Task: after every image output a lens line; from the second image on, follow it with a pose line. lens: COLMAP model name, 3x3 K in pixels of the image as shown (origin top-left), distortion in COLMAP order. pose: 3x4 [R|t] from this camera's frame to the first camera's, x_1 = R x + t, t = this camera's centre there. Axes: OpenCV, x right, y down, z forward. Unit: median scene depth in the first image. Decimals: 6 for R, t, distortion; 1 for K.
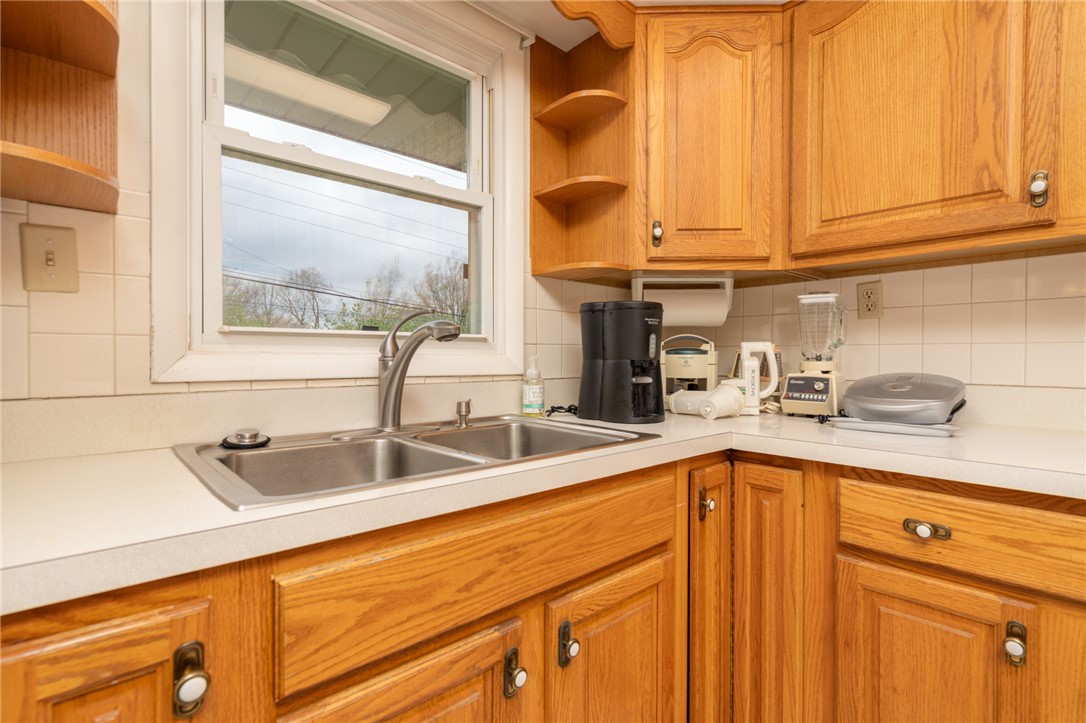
lens RADIAL K [[517.6, 0, 543.0], [0, 517.6, 361.5], [0, 0, 1]] dist [0.000110, 0.000050]
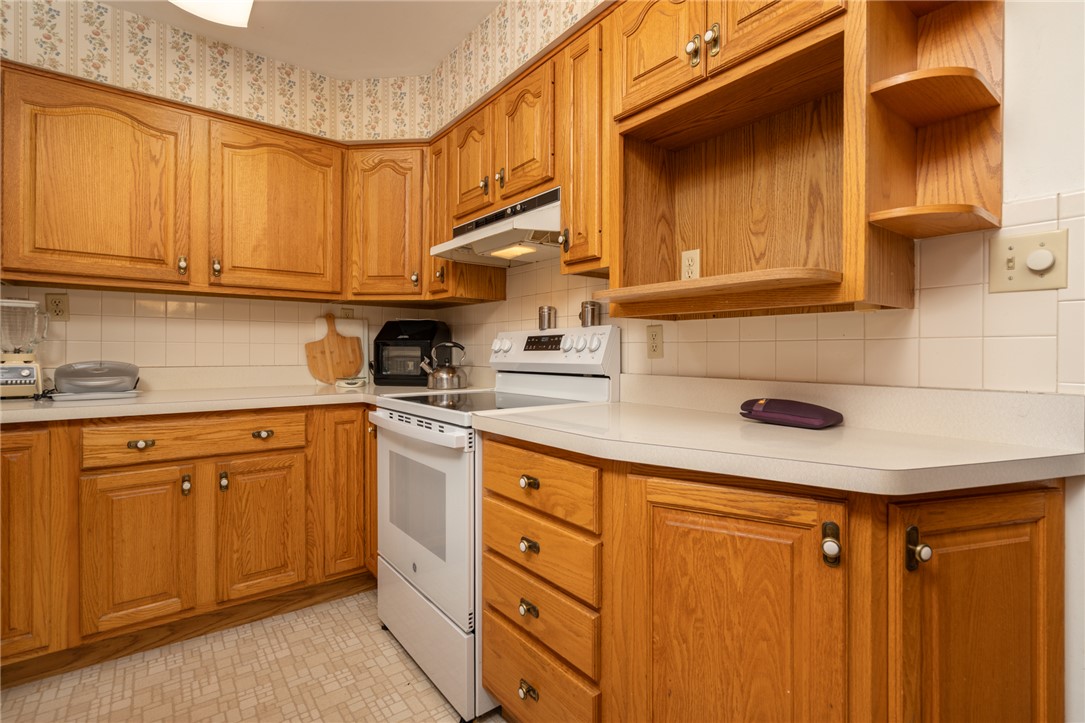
lens RADIAL K [[504.7, 0, 546.4], [0, 504.7, 353.5], [0, 0, 1]] dist [0.001923, 0.000334]
pose [[0.069512, -0.006233, 0.997562, -0.686659], [0.004459, 0.999972, 0.005937, -0.001830], [-0.997571, 0.004036, 0.069537, -0.408111]]
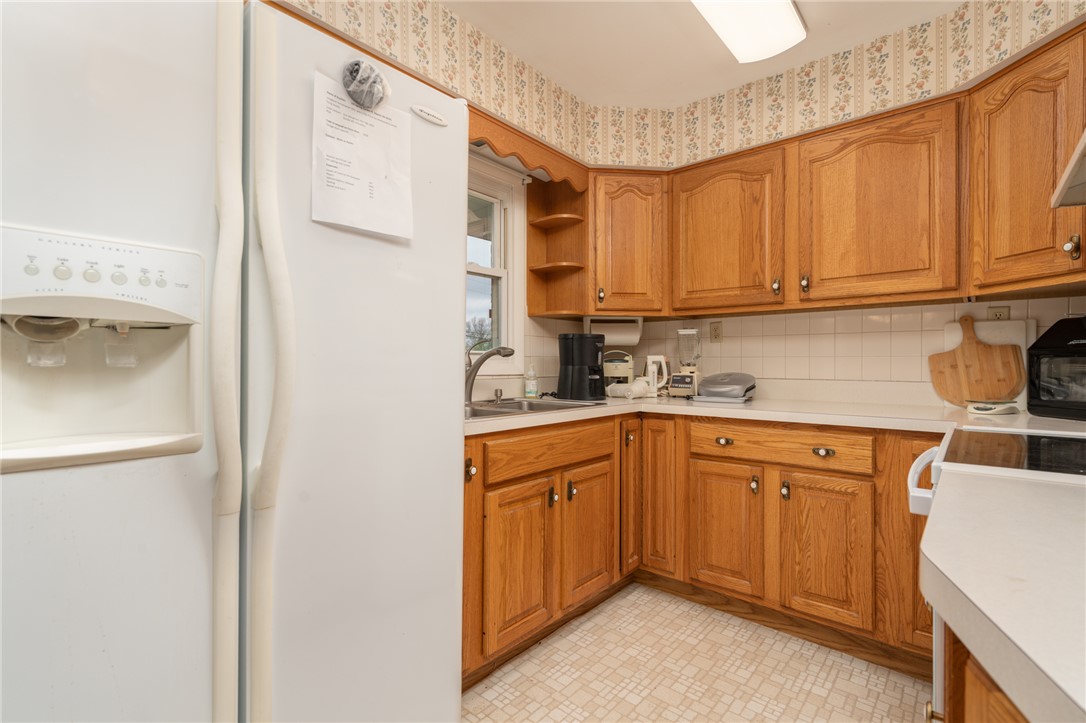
lens RADIAL K [[498.8, 0, 536.6], [0, 498.8, 364.4], [0, 0, 1]] dist [0.000217, 0.000234]
pose [[0.991186, -0.001570, 0.132466, -0.251905], [0.002433, 0.999977, -0.006356, 0.002157], [-0.132453, 0.006623, 0.991167, -0.744184]]
